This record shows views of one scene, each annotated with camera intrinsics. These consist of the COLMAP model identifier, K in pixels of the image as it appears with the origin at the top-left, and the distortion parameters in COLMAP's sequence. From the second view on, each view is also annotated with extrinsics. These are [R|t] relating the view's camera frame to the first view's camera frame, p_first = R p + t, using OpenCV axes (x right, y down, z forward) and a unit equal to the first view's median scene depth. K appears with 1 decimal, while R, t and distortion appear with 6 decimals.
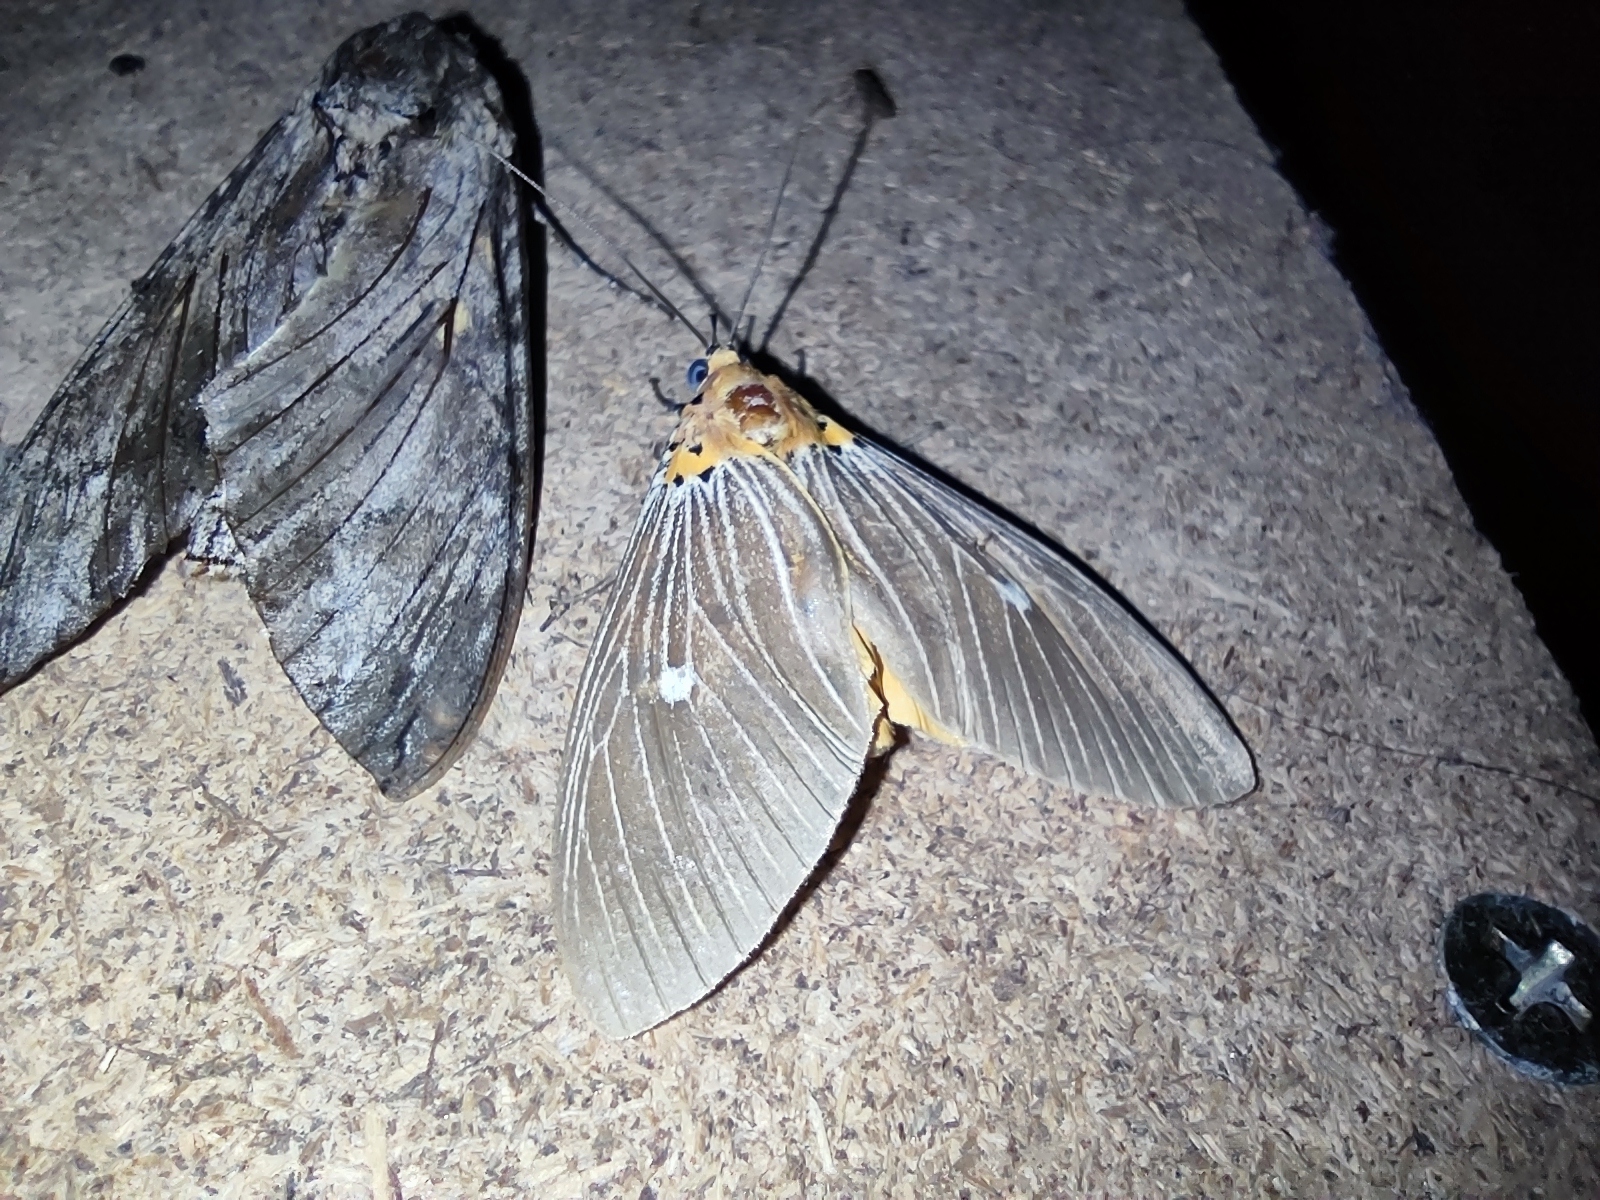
lens RADIAL K [[1151.6, 0, 811.8], [0, 1151.6, 624.4], [0, 0, 1]] dist [0.054338, -0.122271]
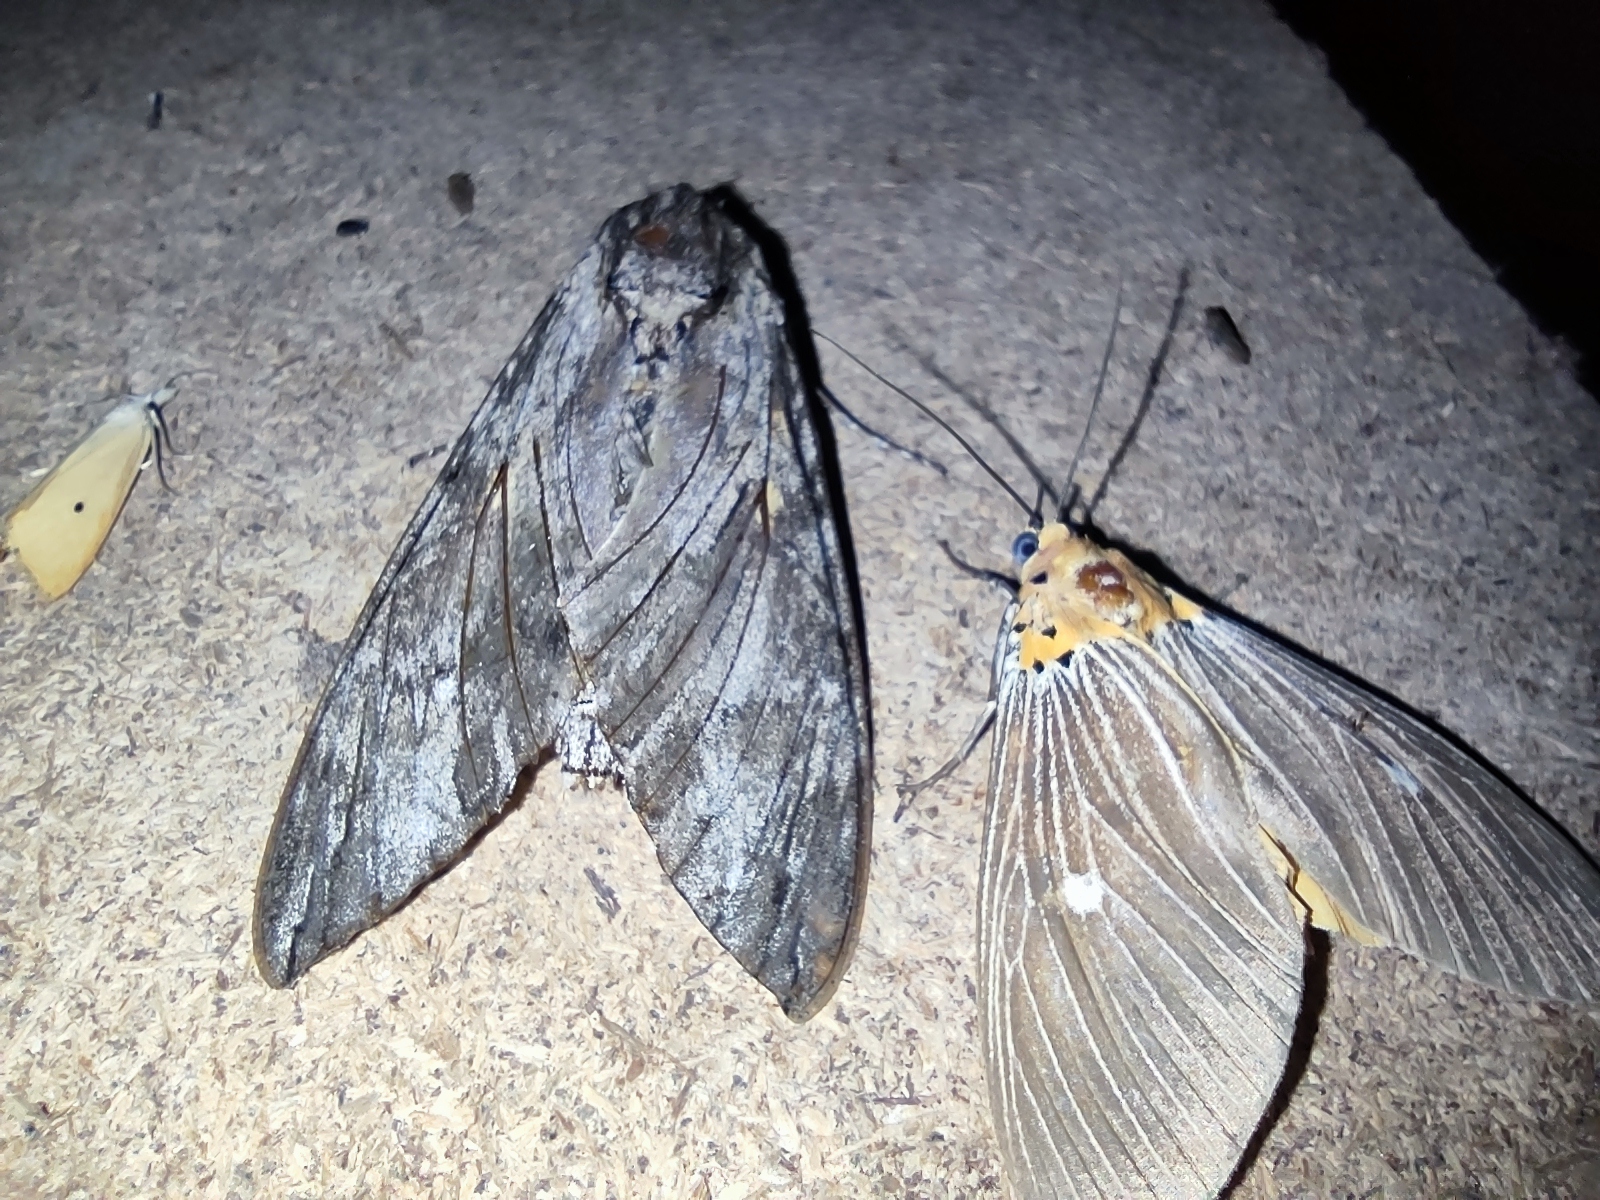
lens RADIAL K [[1151.6, 0, 796.6], [0, 1151.6, 627.2], [0, 0, 1]] dist [0.054338, -0.122271]
pose [[0.999040, -0.033709, -0.027962, -0.284976], [0.032302, 0.998261, -0.049316, -0.113905], [0.029575, 0.048366, 0.998392, 0.018245]]
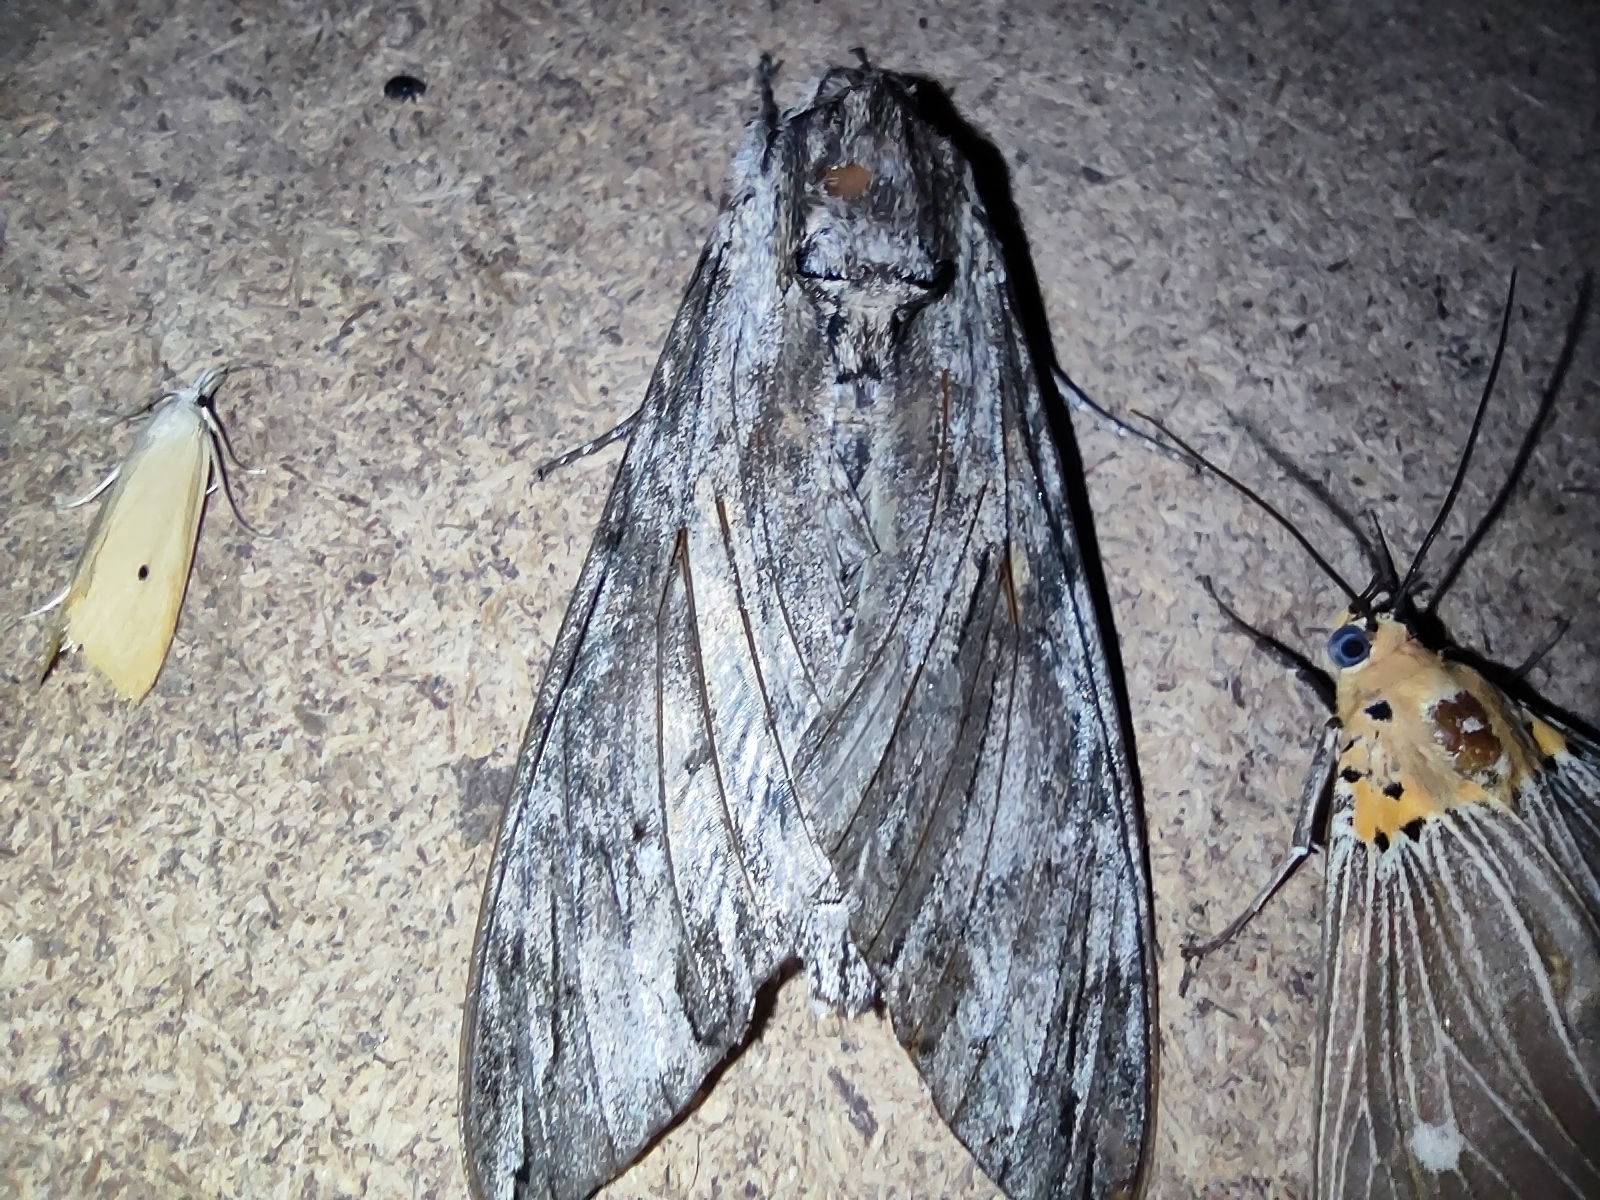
lens RADIAL K [[1151.6, 0, 787.9], [0, 1151.6, 597.4], [0, 0, 1]] dist [0.054338, -0.122271]
pose [[0.998581, -0.034911, -0.040212, -0.473612], [0.043231, 0.972379, 0.229368, -0.476136], [0.031093, -0.230781, 0.972509, 0.247683]]
